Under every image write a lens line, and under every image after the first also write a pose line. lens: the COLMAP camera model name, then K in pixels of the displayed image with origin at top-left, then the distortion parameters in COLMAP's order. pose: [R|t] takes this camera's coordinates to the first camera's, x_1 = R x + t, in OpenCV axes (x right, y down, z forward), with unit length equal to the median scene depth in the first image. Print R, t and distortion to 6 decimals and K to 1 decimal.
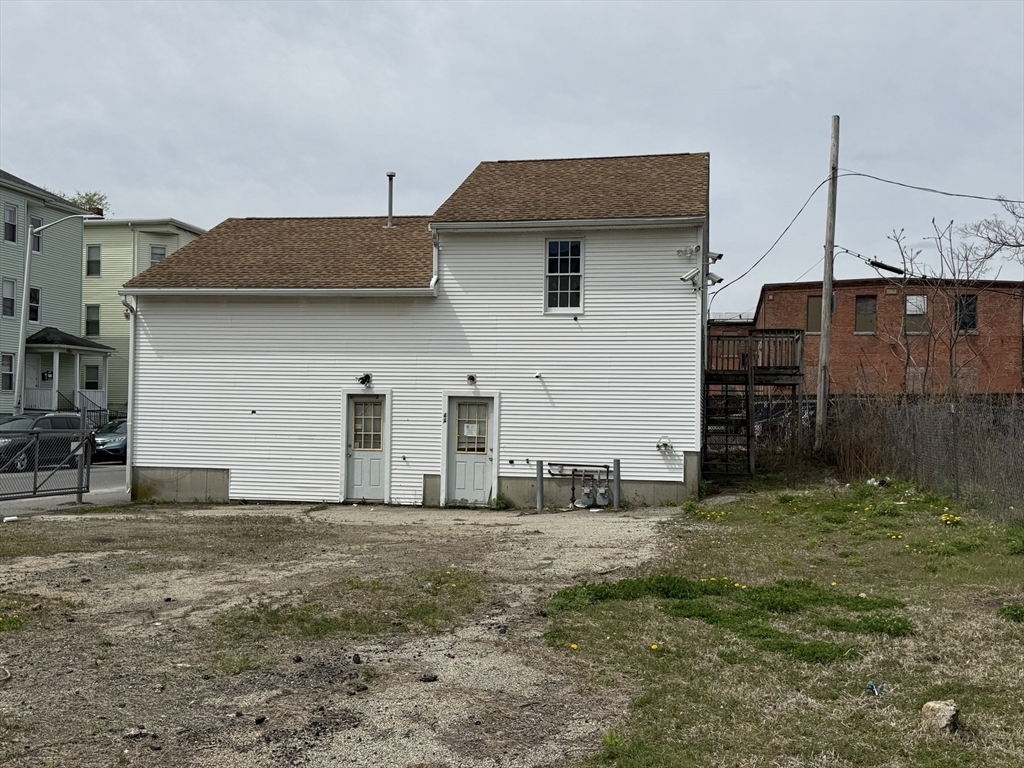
lens RADIAL K [[1055.0, 0, 509.0], [0, 1055.0, 389.7], [0, 0, 1]] dist [0.109873, 0.000000]
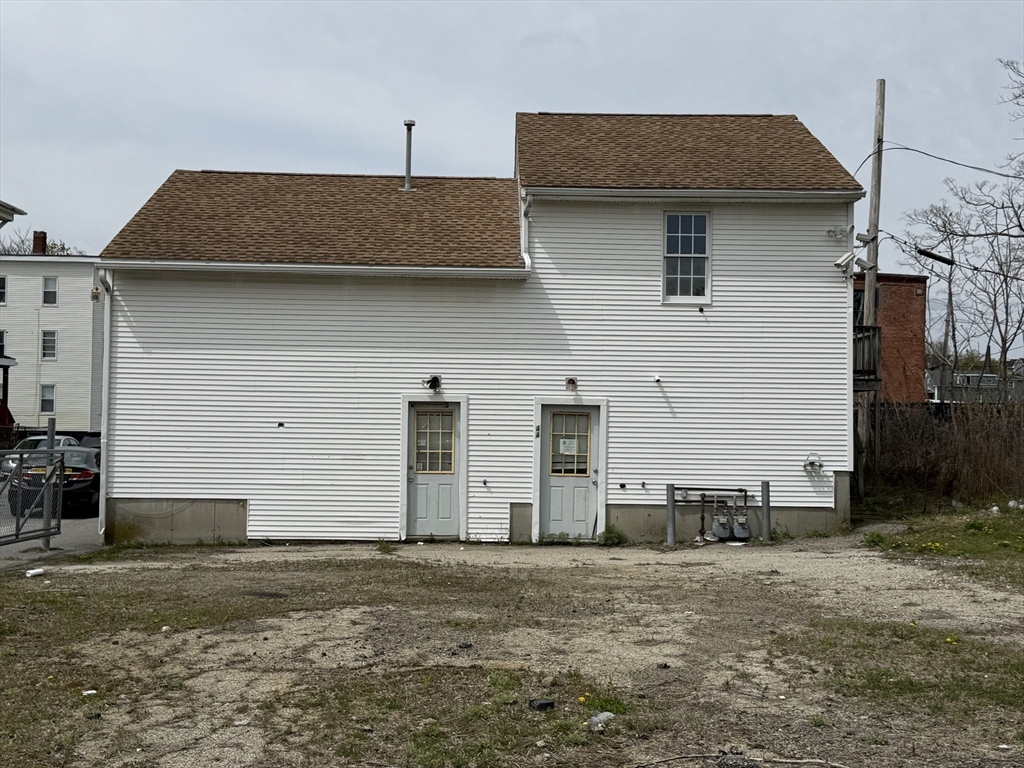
lens RADIAL K [[1290.8, 0, 514.5], [0, 1290.8, 379.9], [0, 0, 1]] dist [0.123924, 0.000000]
pose [[0.976276, 0.005276, 0.216465, -0.285771], [-0.002767, 0.999925, -0.011891, -0.000706], [-0.216512, 0.011010, 0.976218, 0.049967]]
